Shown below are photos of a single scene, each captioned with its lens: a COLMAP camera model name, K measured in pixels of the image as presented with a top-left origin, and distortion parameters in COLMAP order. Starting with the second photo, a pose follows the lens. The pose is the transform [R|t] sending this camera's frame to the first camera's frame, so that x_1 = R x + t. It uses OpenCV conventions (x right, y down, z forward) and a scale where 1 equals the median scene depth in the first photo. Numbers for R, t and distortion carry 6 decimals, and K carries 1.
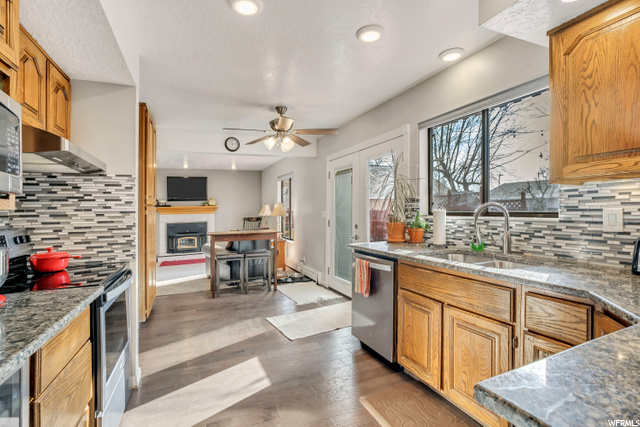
lens RADIAL K [[292.8, 0, 320.0], [0, 292.8, 213.5], [0, 0, 1]] dist [-0.000747, -0.000086]
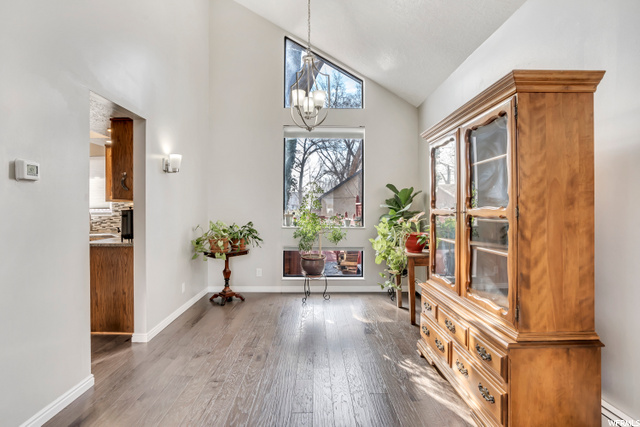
lens RADIAL K [[292.8, 0, 320.0], [0, 292.8, 213.5], [0, 0, 1]] dist [-0.000747, -0.000086]
pose [[0.374329, -0.001965, 0.927294, -0.753245], [-0.000139, 0.999998, 0.002176, -0.000383], [-0.927296, -0.000943, 0.374328, -1.429582]]
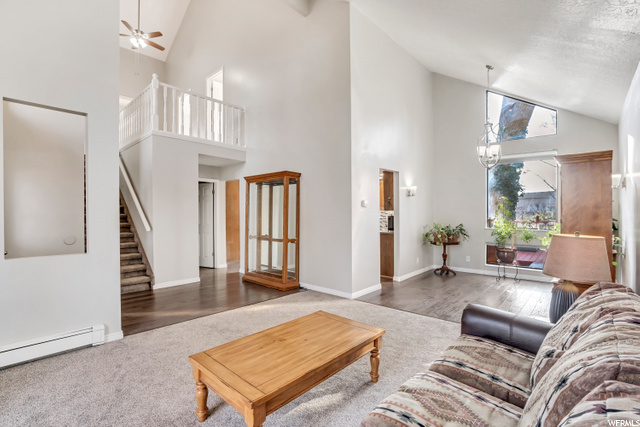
lens RADIAL K [[292.8, 0, 320.0], [0, 292.8, 213.5], [0, 0, 1]] dist [-0.000747, -0.000086]
pose [[0.918717, 0.002895, 0.394906, -1.987770], [-0.001915, 0.999994, -0.002876, -0.045121], [-0.394912, 0.001886, 0.918717, -2.906875]]
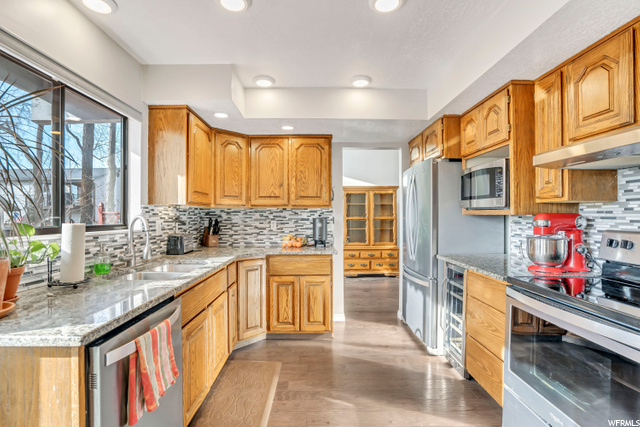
lens RADIAL K [[292.8, 0, 320.0], [0, 292.8, 213.5], [0, 0, 1]] dist [-0.000747, -0.000086]
pose [[-0.918687, 0.004961, 0.394955, -0.379586], [0.002314, 0.999972, -0.007178, -0.037011], [-0.394979, -0.005681, -0.918672, 1.731669]]
